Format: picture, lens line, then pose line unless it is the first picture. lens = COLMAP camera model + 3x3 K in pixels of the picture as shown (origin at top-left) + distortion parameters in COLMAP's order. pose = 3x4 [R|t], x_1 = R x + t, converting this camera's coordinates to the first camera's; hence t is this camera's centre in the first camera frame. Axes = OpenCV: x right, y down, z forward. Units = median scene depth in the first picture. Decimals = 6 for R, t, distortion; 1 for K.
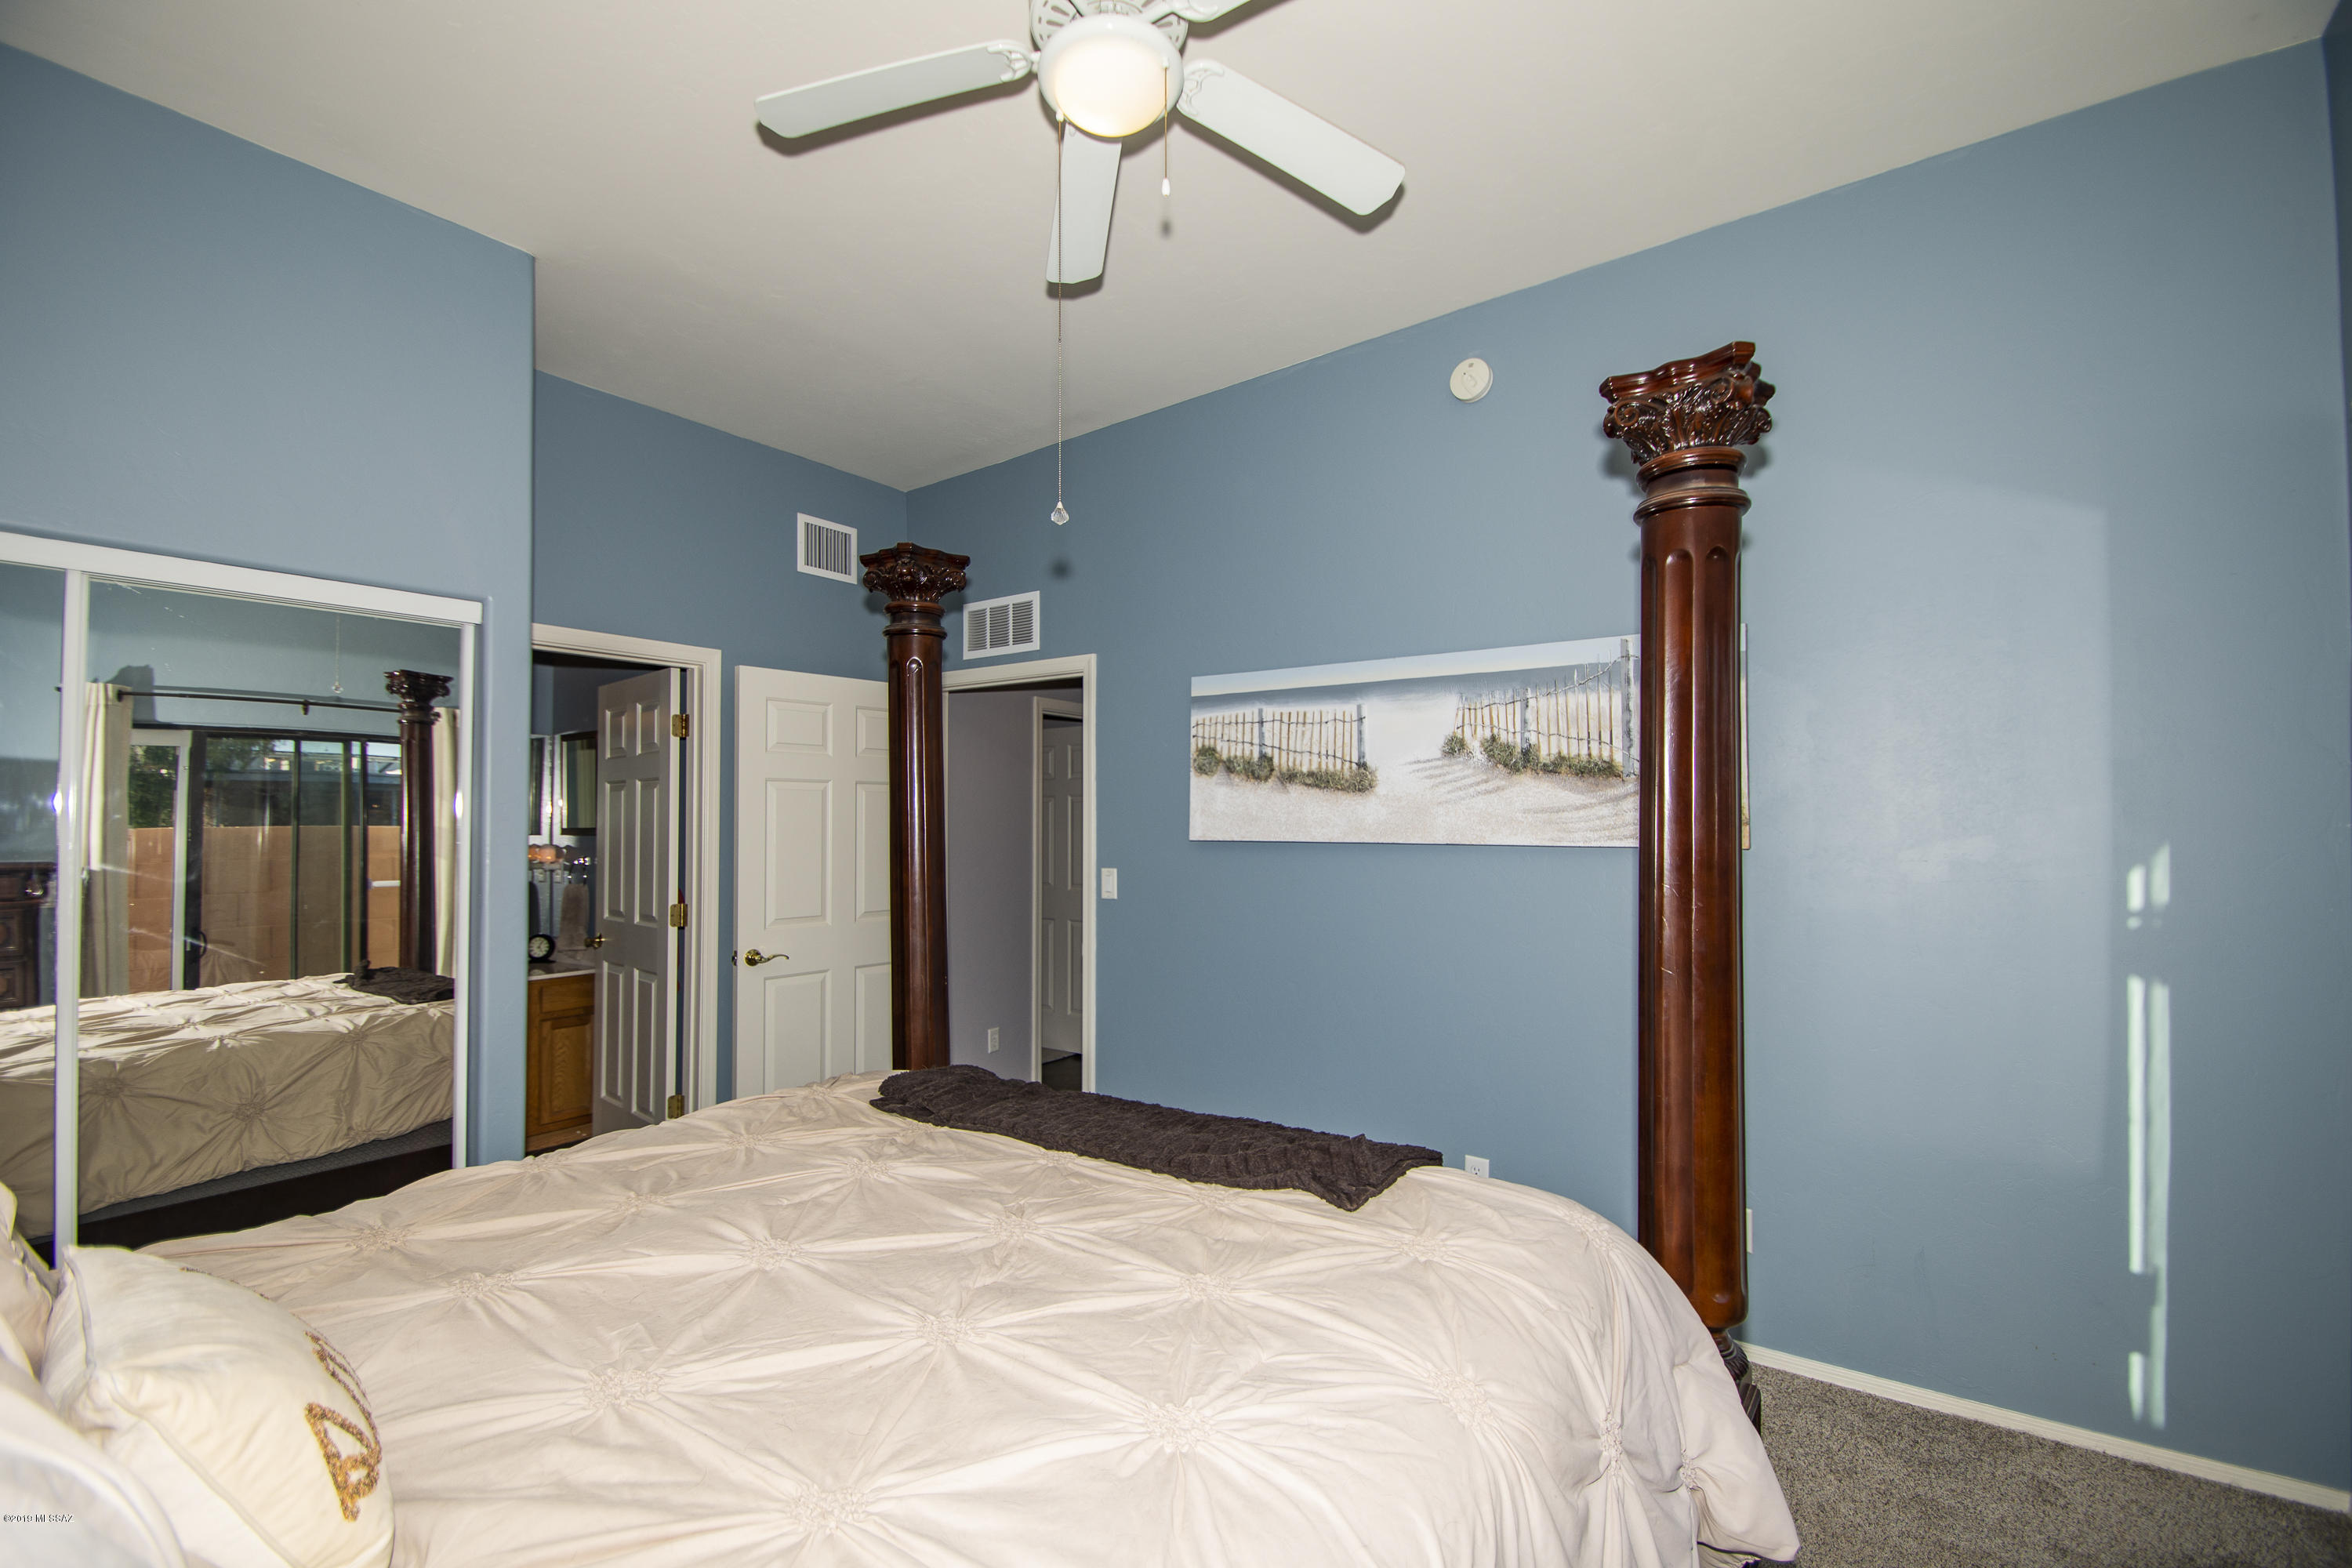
lens RADIAL K [[1014.4, 0, 1160.3], [0, 1014.4, 793.9], [0, 0, 1]] dist [0.000120, -0.015127]
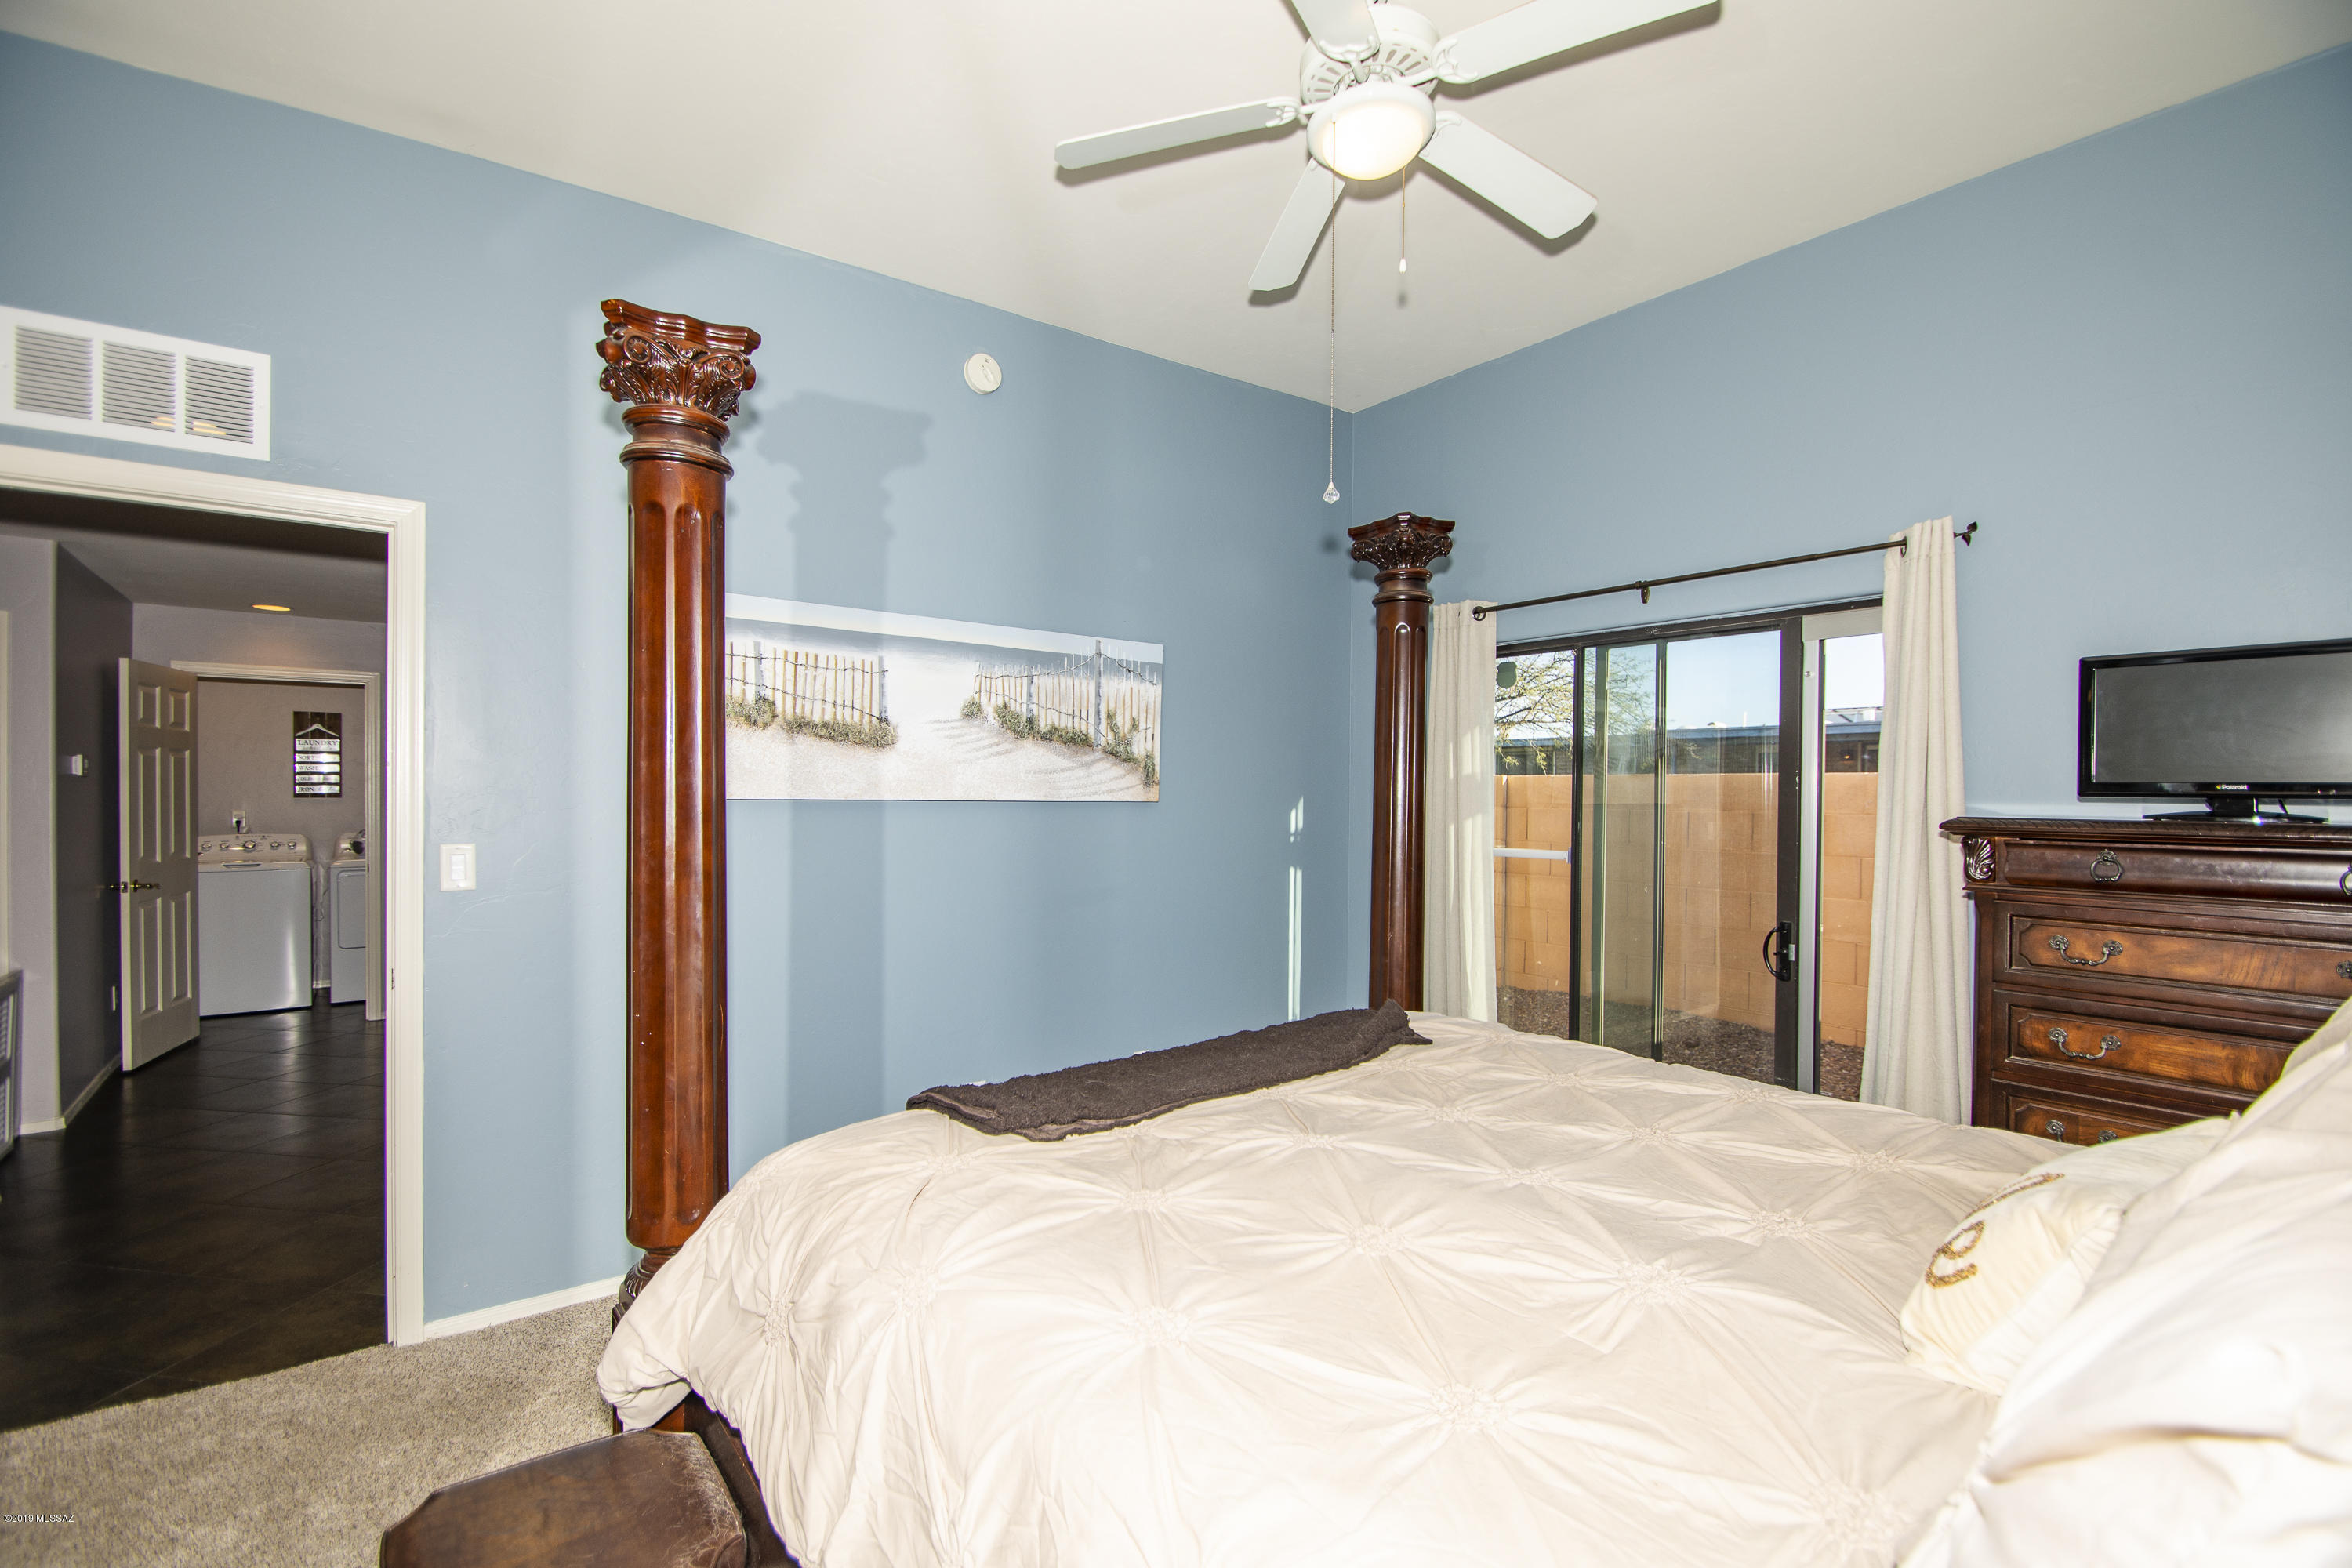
lens RADIAL K [[1032.1, 0, 1171.7], [0, 1032.1, 799.3], [0, 0, 1]] dist [0.017134, -0.015807]
pose [[0.299249, -0.007025, 0.954149, -0.658856], [-0.039852, 0.999008, 0.019854, 0.016839], [-0.953343, -0.043966, 0.298672, 0.440188]]
